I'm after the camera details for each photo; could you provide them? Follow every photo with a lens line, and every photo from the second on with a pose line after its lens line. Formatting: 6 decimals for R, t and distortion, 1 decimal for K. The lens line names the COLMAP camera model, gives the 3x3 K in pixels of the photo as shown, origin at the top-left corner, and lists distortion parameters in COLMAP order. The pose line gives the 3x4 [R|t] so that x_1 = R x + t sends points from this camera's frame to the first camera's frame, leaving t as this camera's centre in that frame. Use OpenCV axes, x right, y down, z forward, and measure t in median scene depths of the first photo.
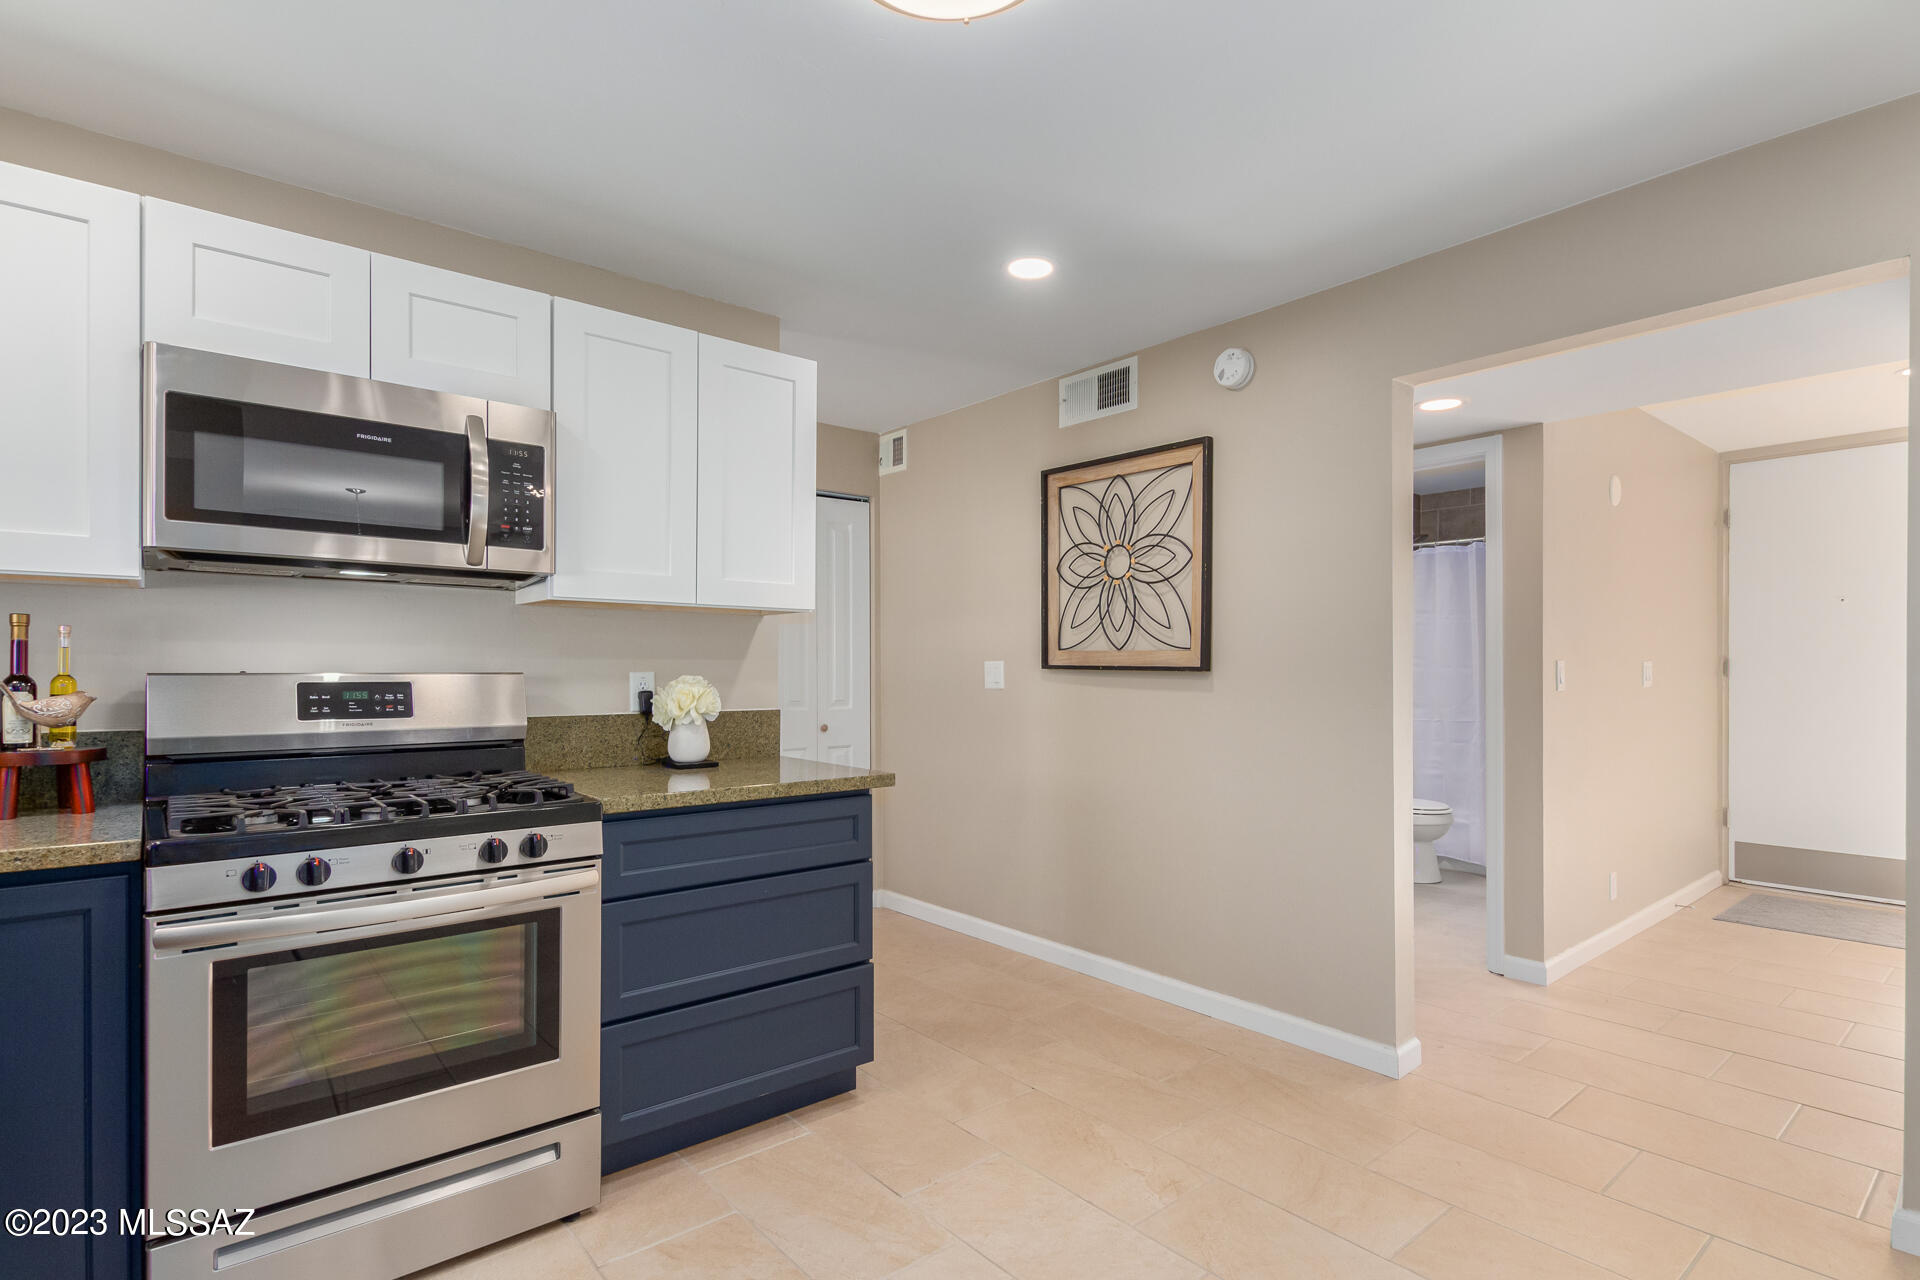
lens RADIAL K [[964.8, 0, 966.5], [0, 964.8, 651.2], [0, 0, 1]] dist [-0.000569, 0.000720]
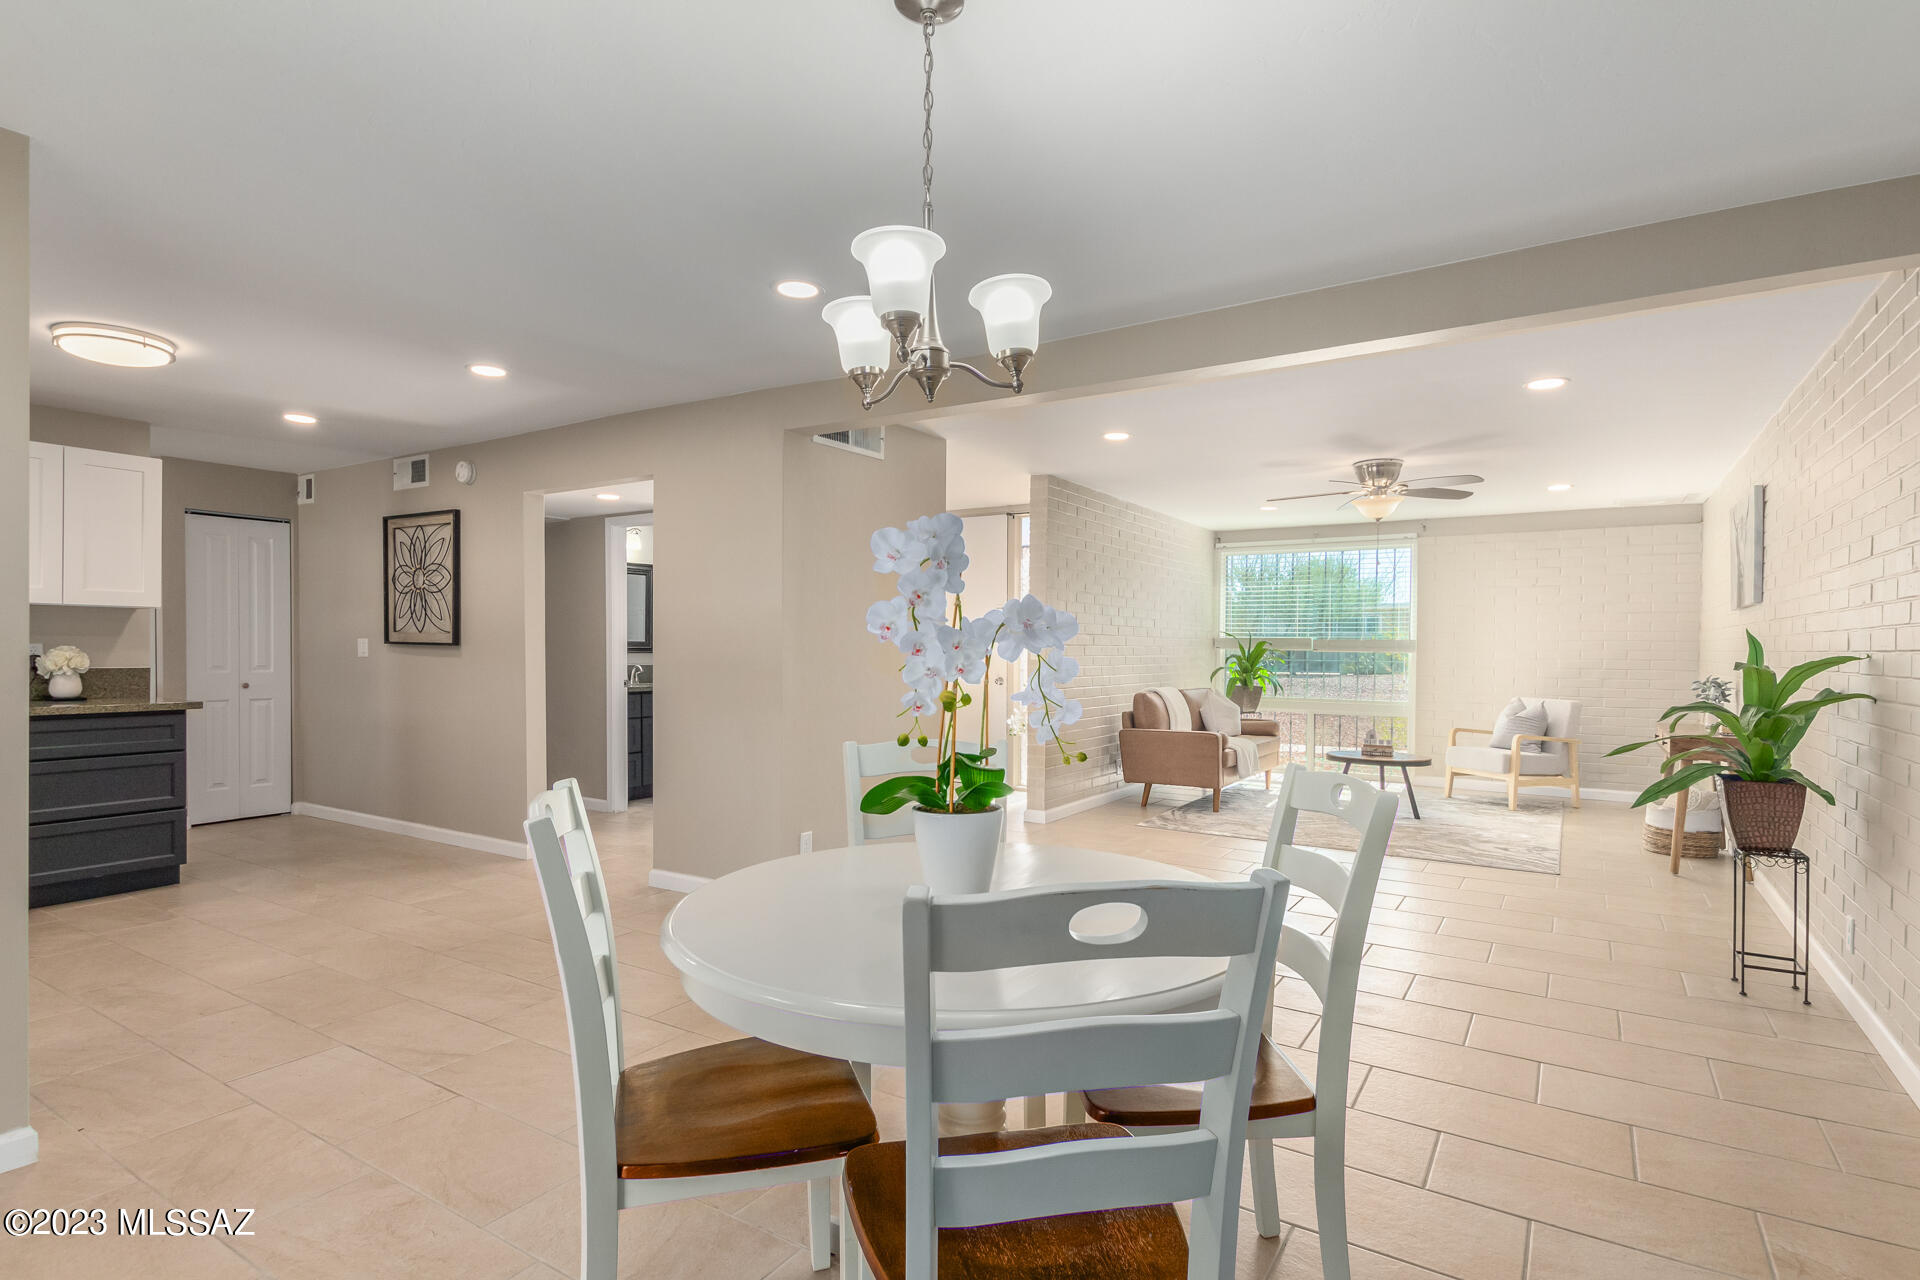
lens RADIAL K [[964.8, 0, 957.7], [0, 964.8, 643.9], [0, 0, 1]] dist [-0.000569, 0.000720]
pose [[0.951620, 0.005750, 0.307223, 0.545208], [-0.010572, 0.999846, 0.014034, -0.014886], [-0.307095, -0.016603, 0.951534, -0.868956]]
